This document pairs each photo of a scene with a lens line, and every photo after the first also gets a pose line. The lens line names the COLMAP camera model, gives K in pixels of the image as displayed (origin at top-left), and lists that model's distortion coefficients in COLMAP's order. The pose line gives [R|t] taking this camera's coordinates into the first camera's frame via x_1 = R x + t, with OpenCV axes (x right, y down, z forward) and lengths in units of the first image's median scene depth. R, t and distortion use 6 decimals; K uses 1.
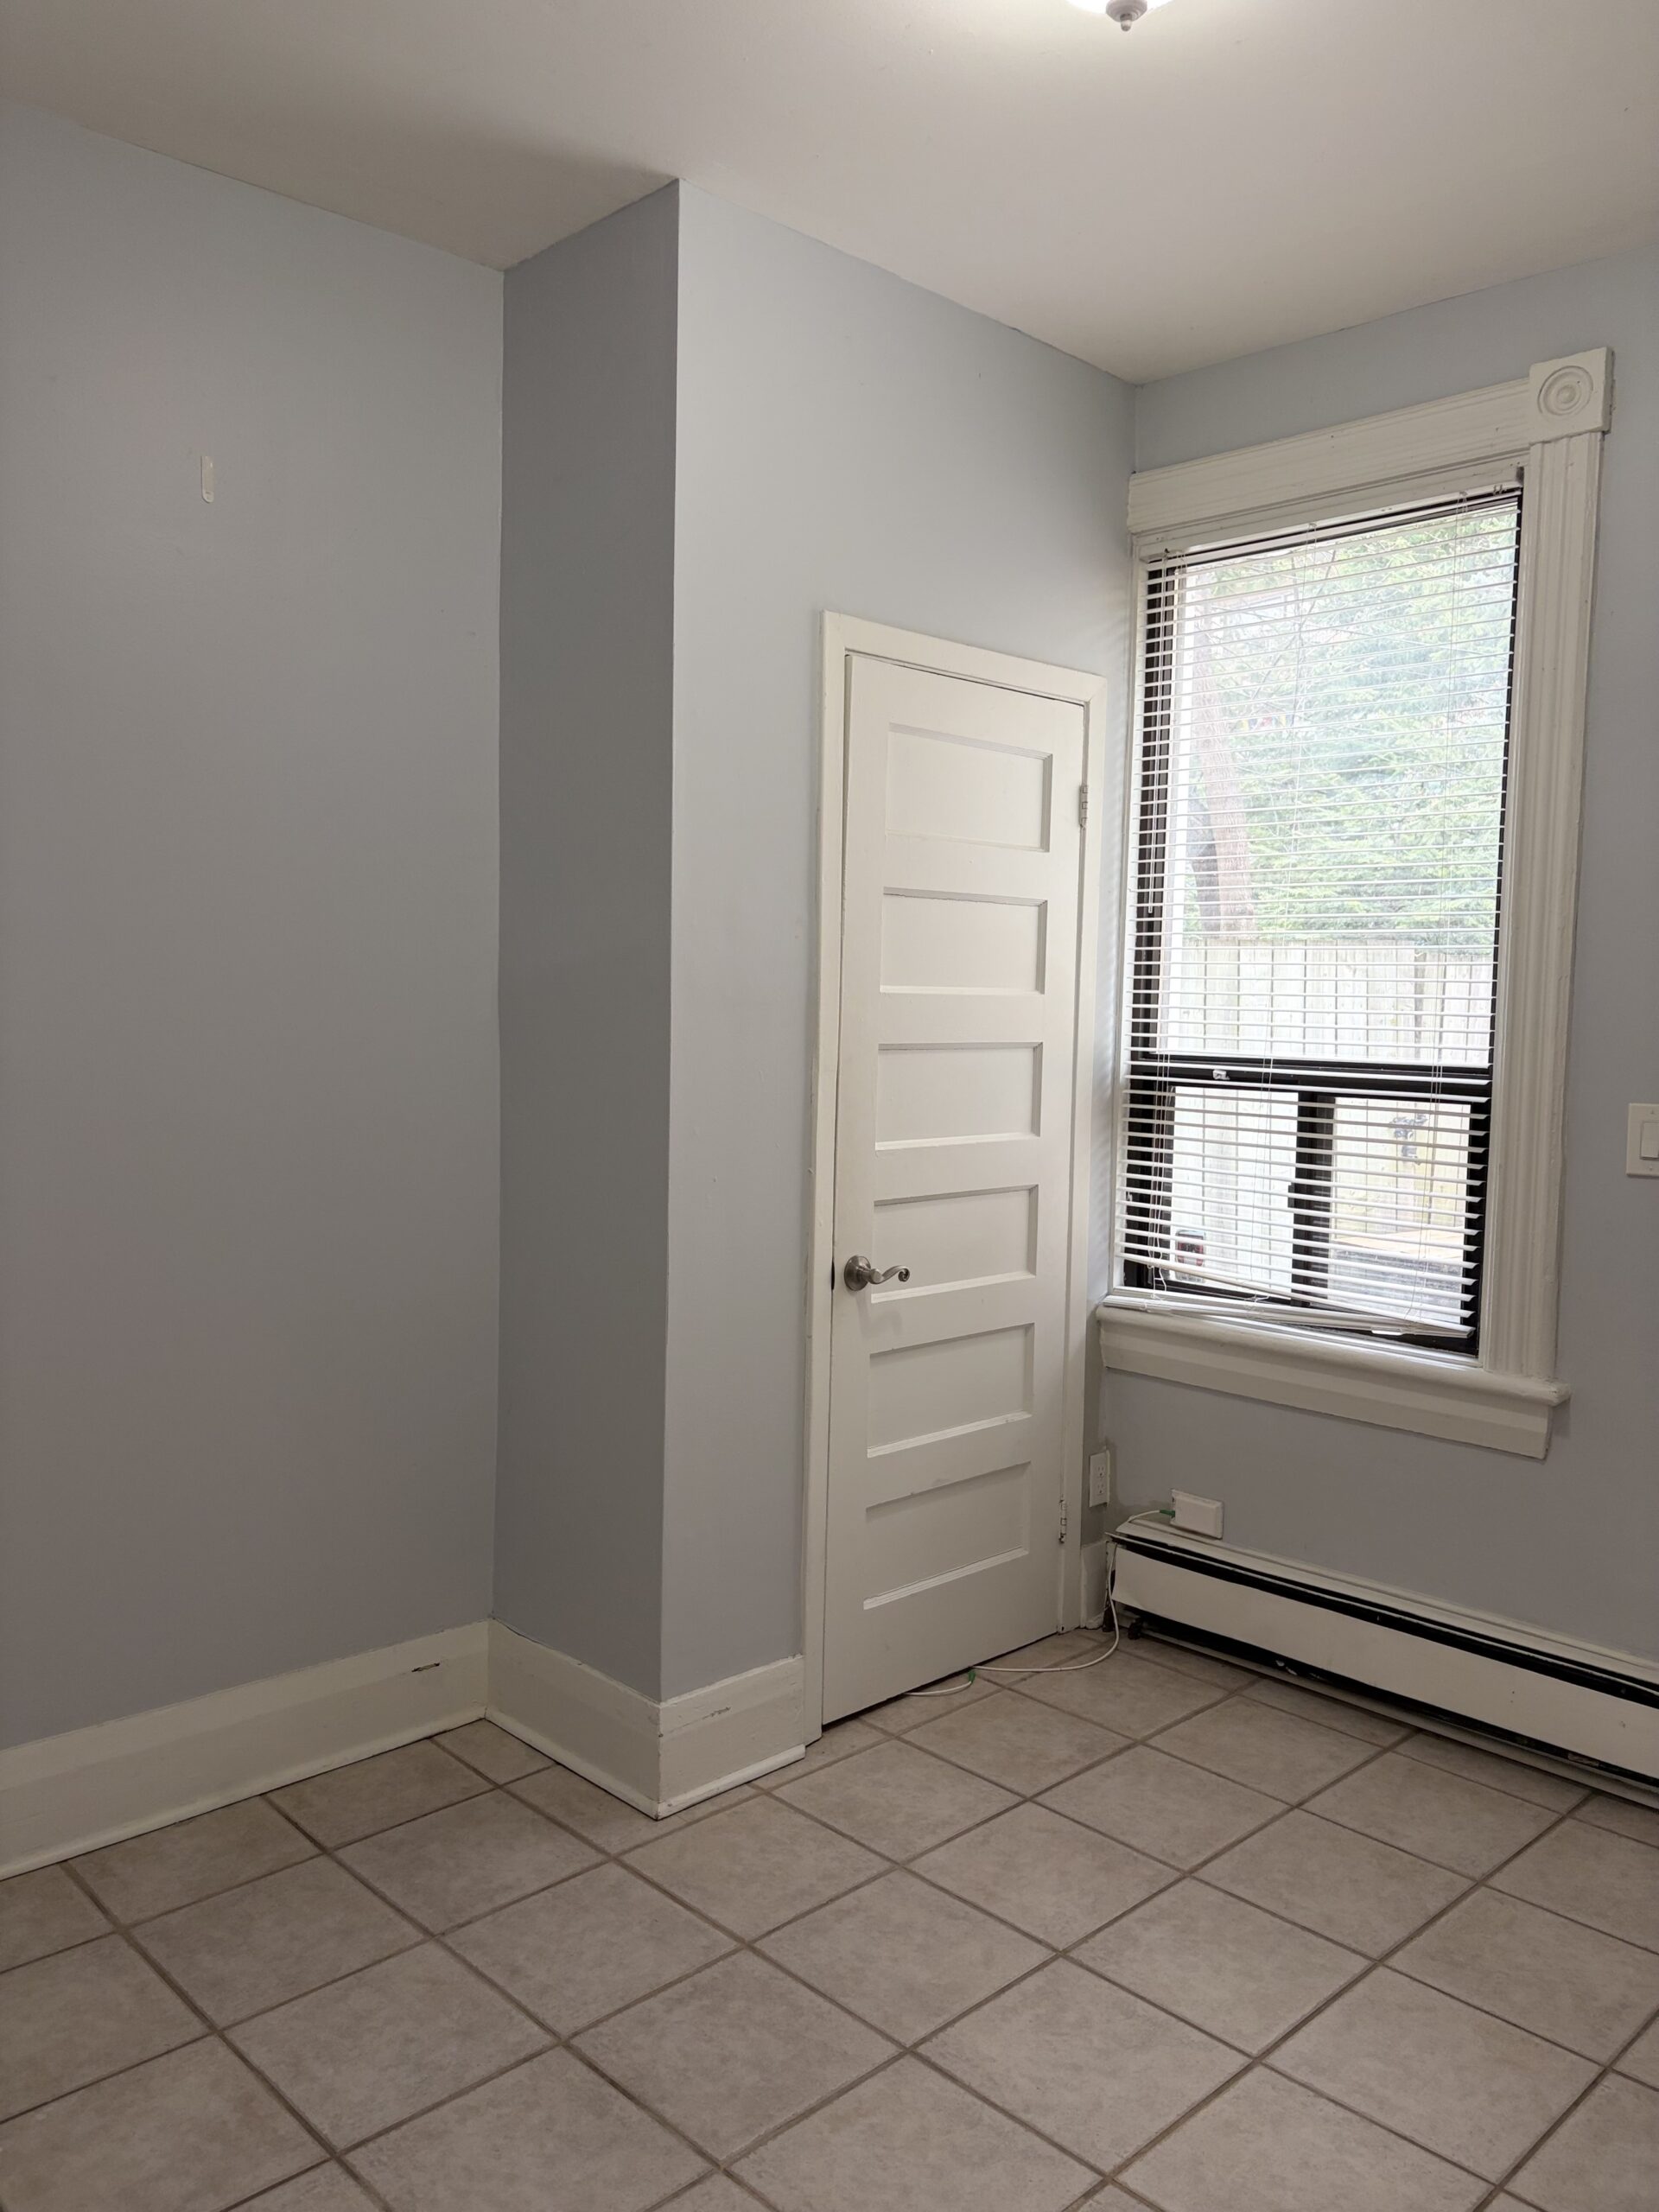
lens RADIAL K [[1674.1, 0, 821.2], [0, 1674.1, 1115.9], [0, 0, 1]] dist [0.020694, -0.018693]
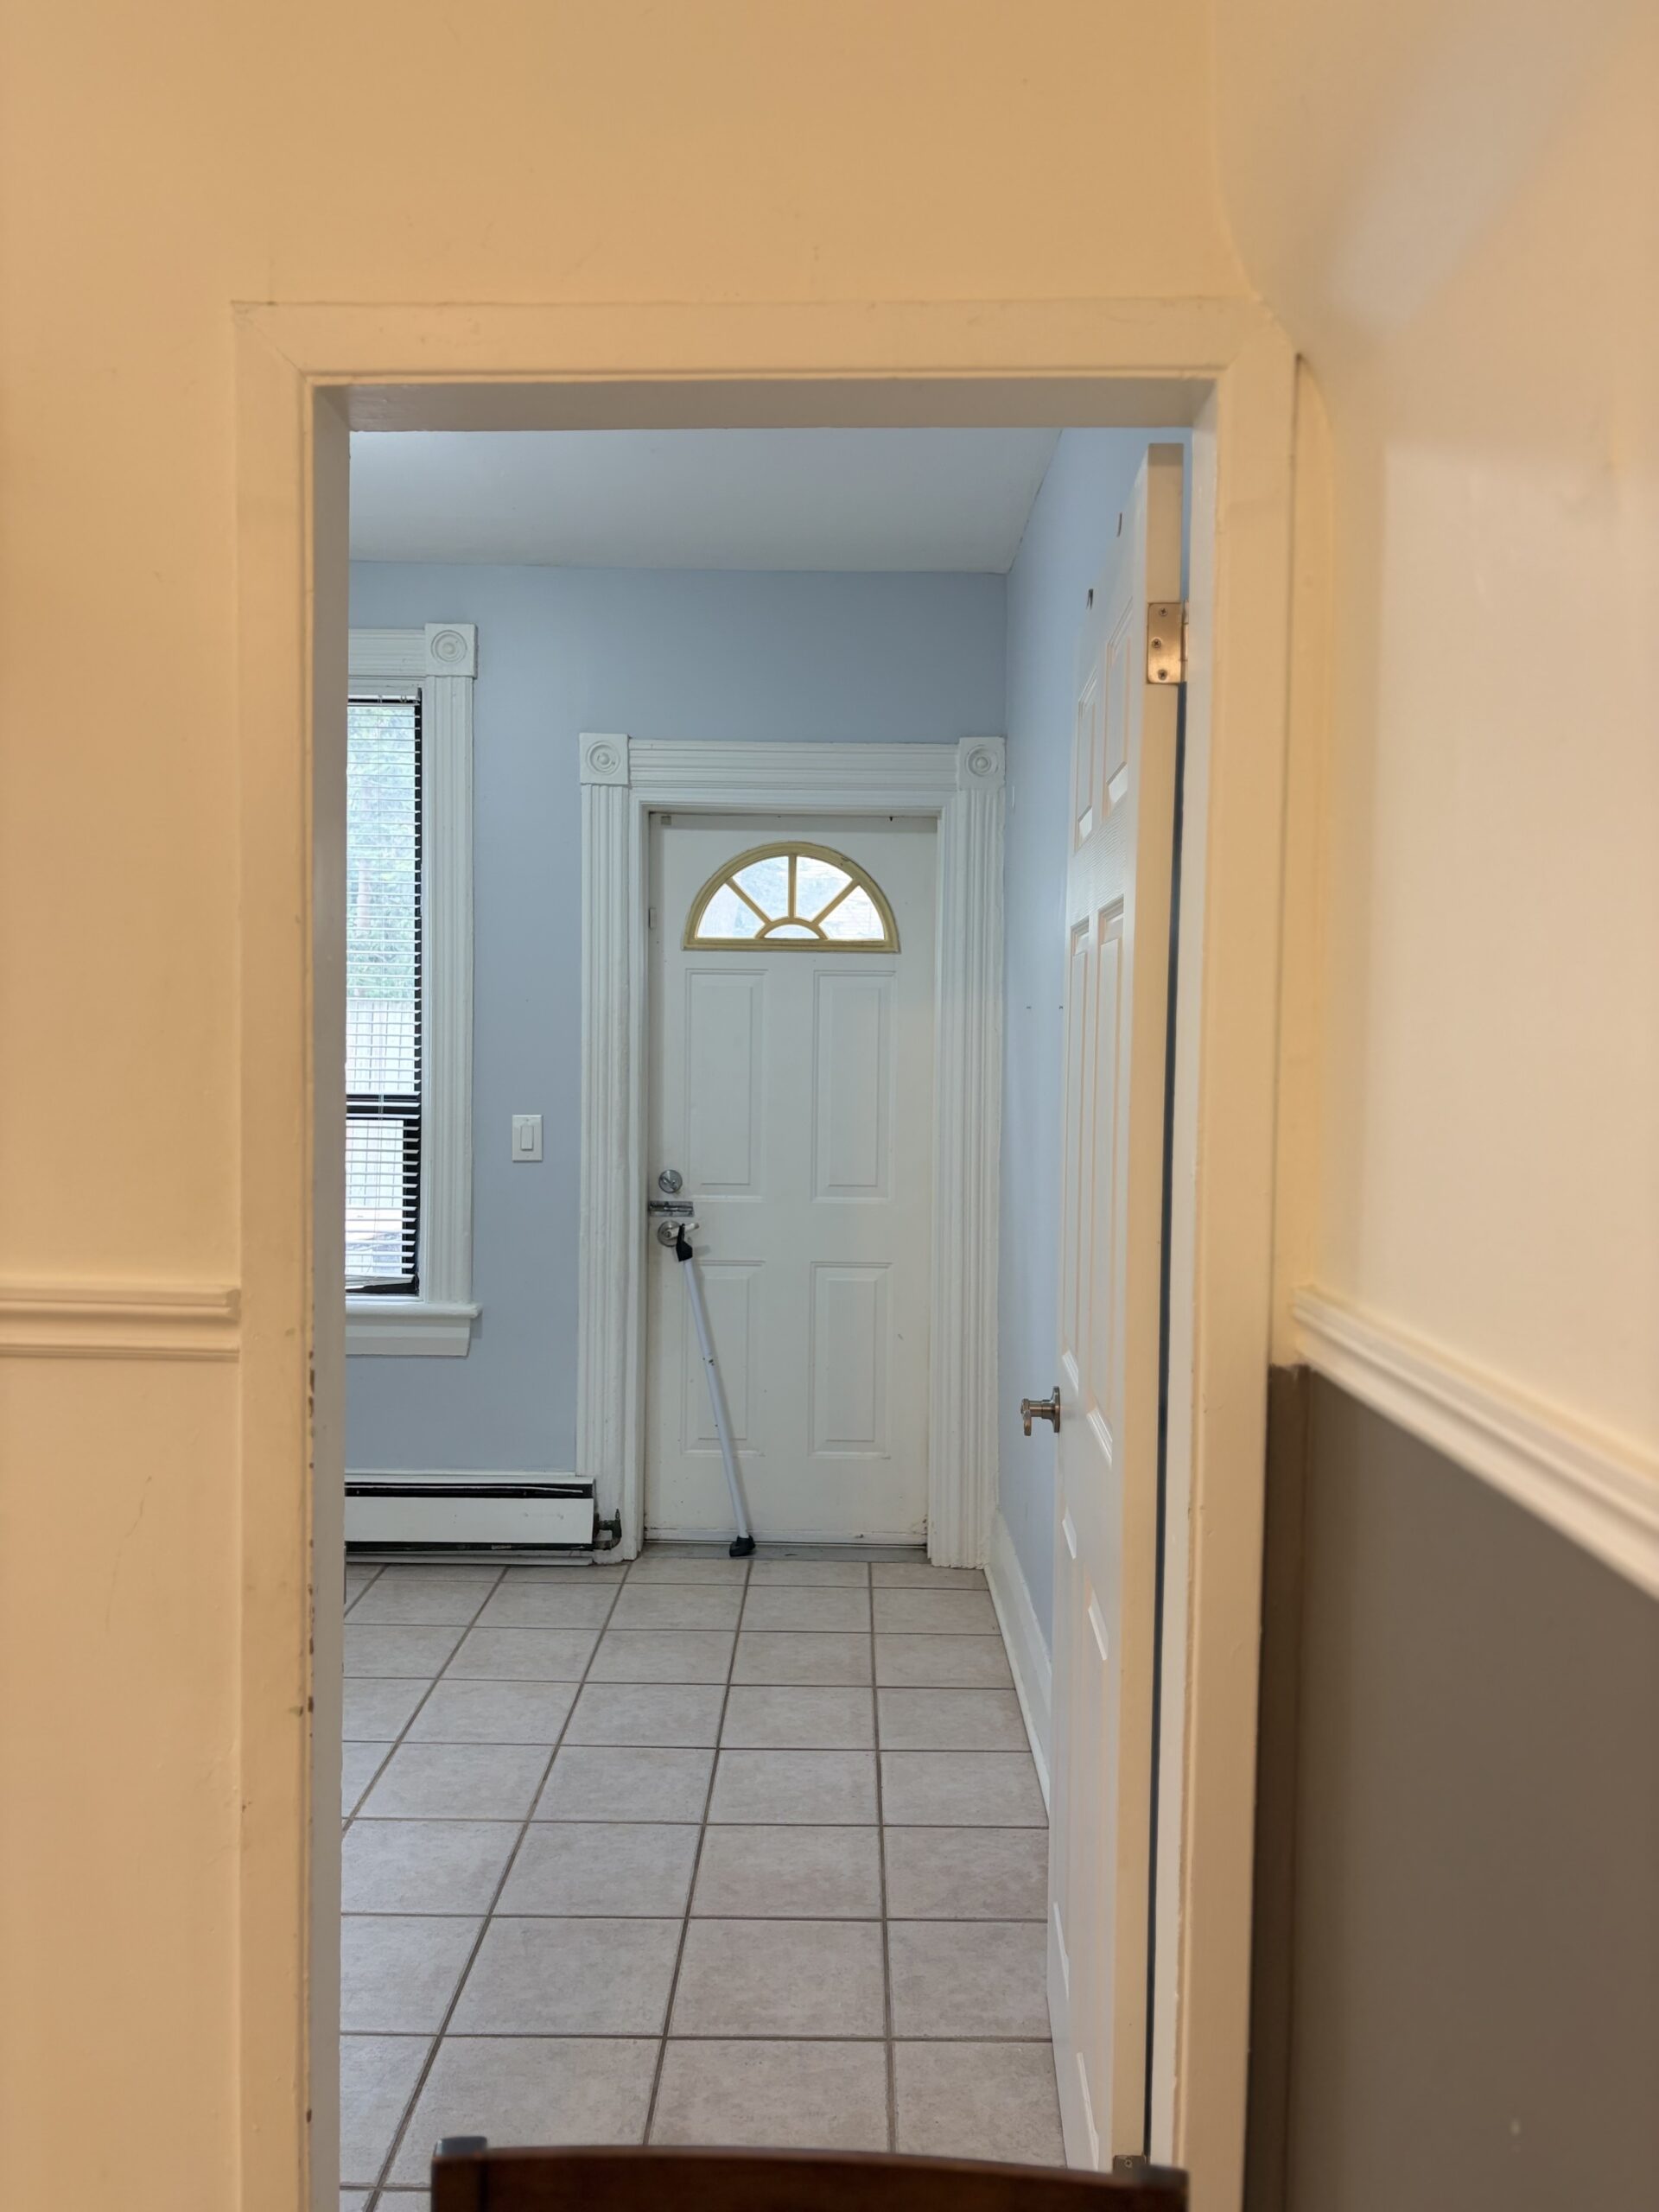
lens RADIAL K [[1674.1, 0, 830.4], [0, 1674.1, 1103.9], [0, 0, 1]] dist [0.020694, -0.018693]
pose [[0.702409, -0.038258, 0.710744, -0.402356], [0.044916, 0.998947, 0.009383, -0.019179], [-0.710355, 0.025333, 0.703388, -0.290666]]
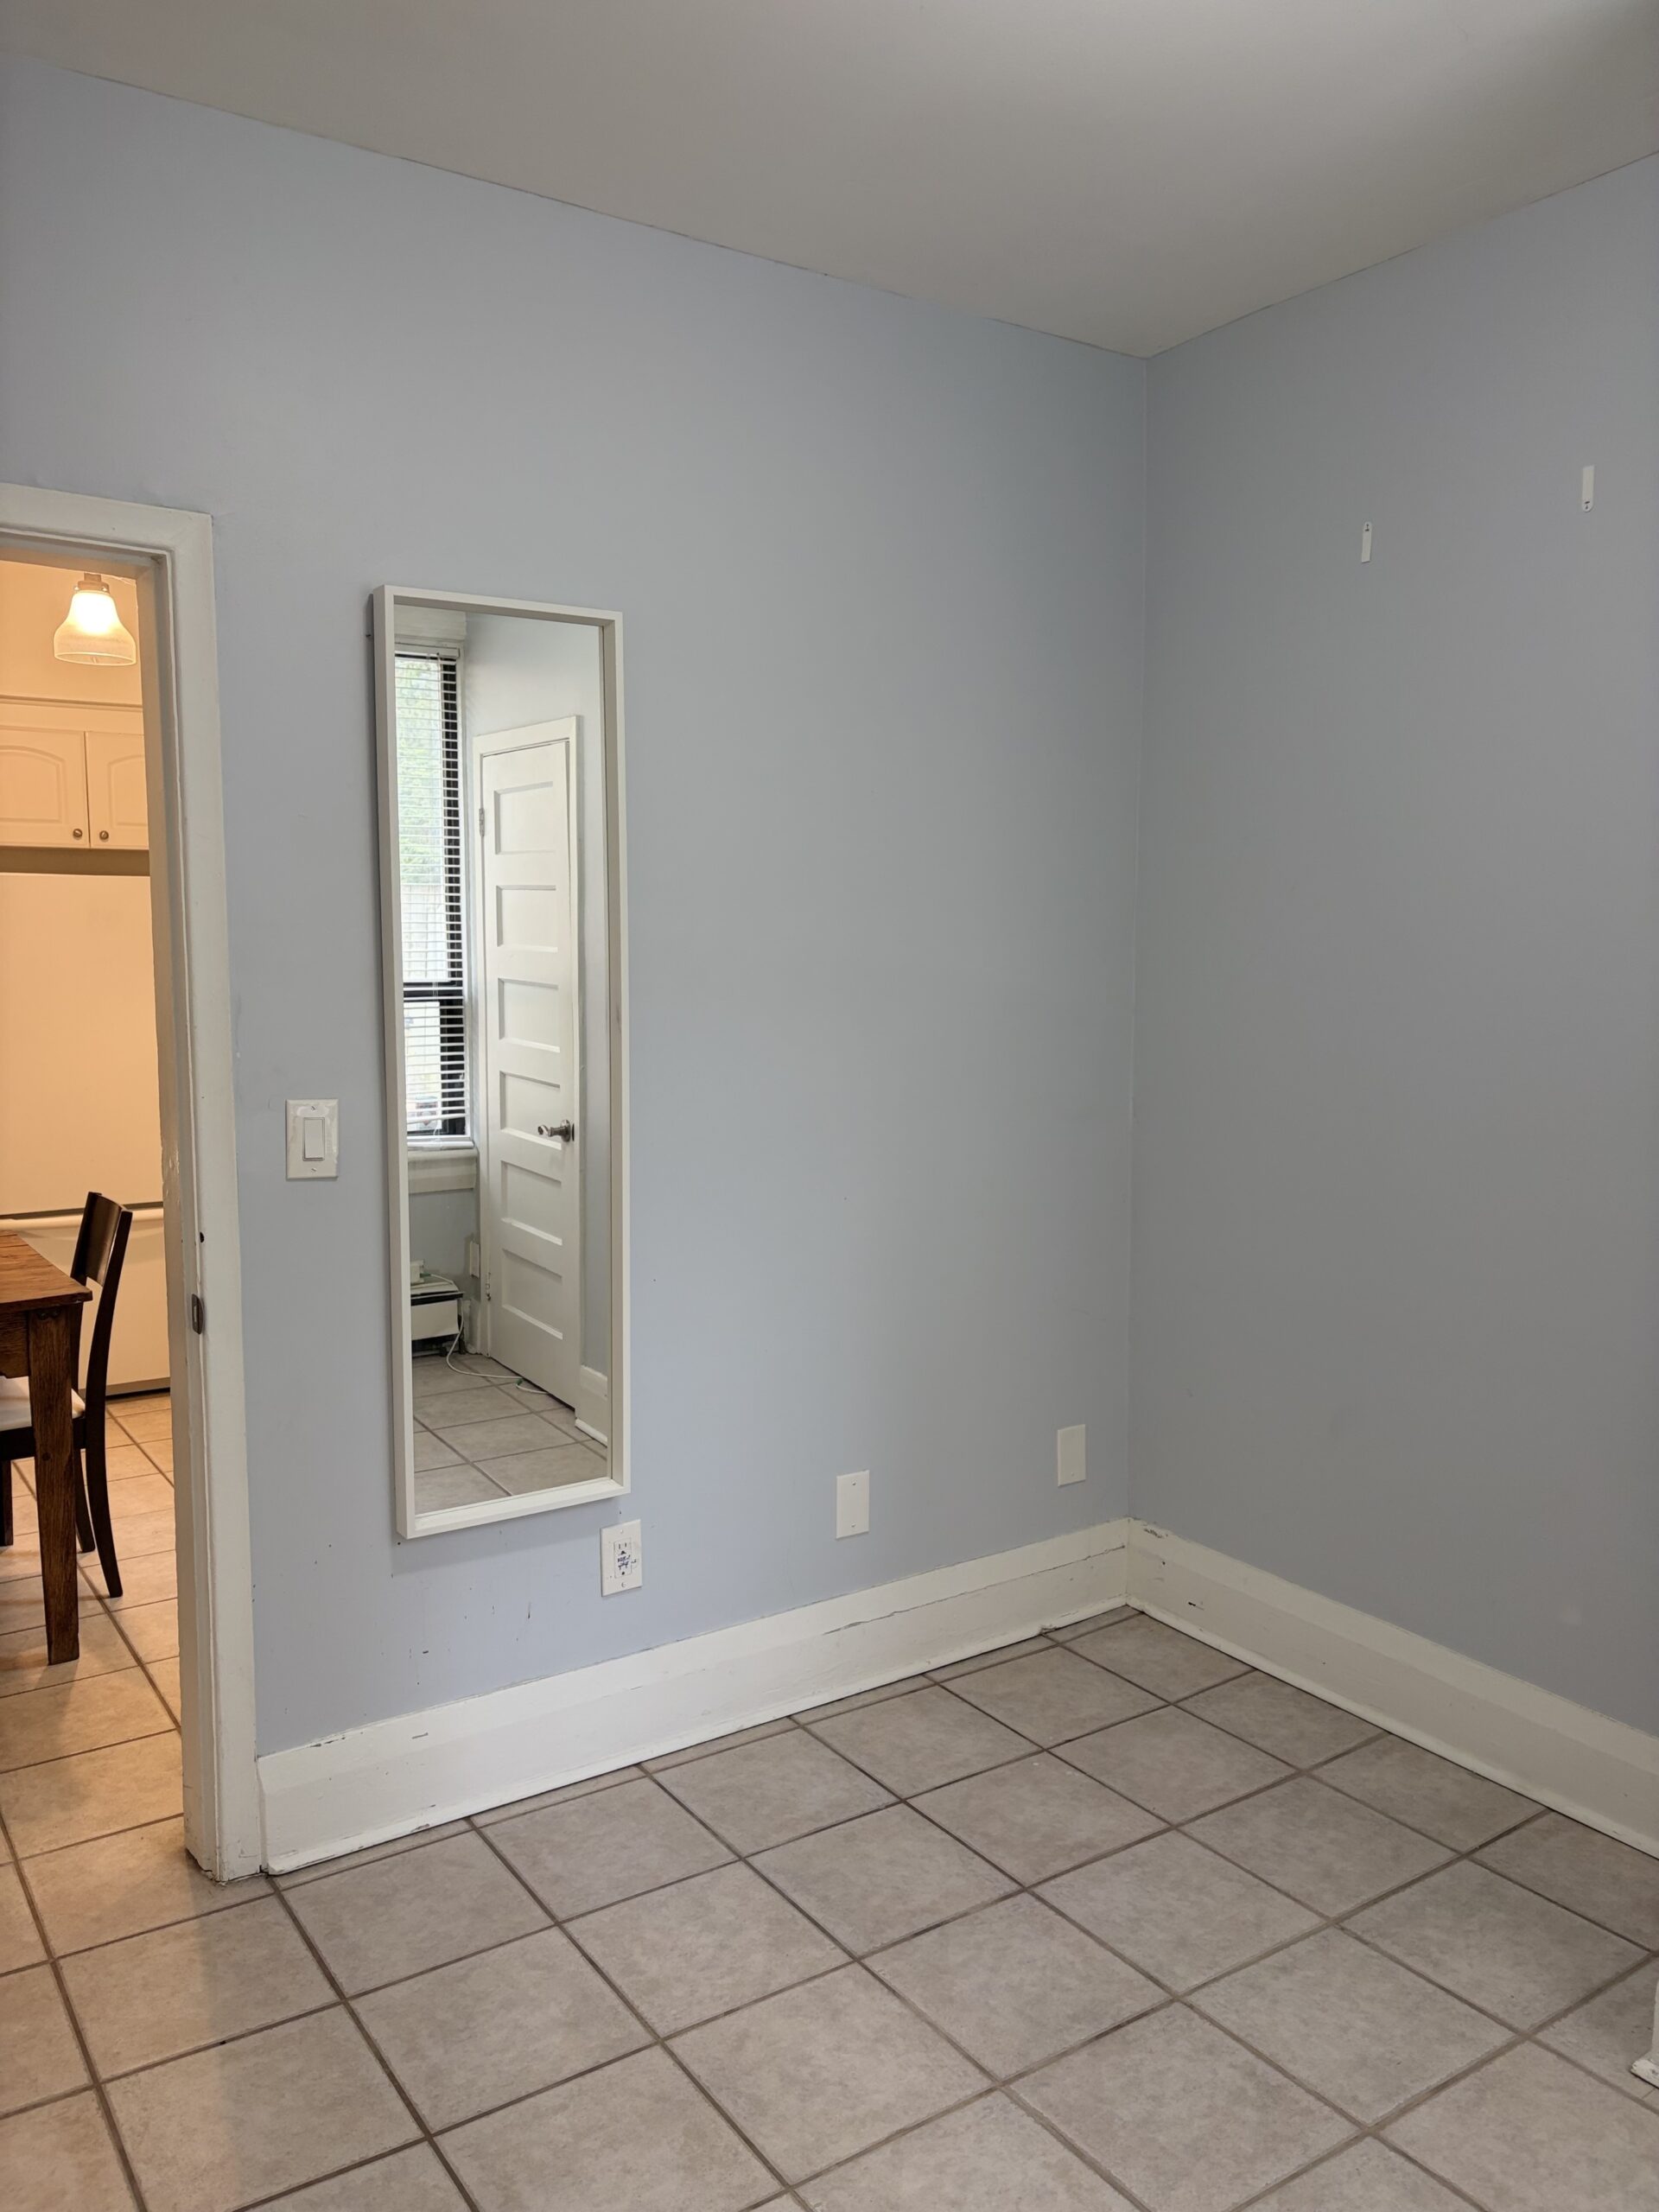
lens RADIAL K [[1674.1, 0, 824.0], [0, 1674.1, 1106.8], [0, 0, 1]] dist [0.020694, -0.018693]
pose [[-0.171014, 0.089658, -0.981181, 0.660529], [-0.068829, 0.992331, 0.102673, -0.081206], [0.982862, 0.085092, -0.163531, 0.674220]]
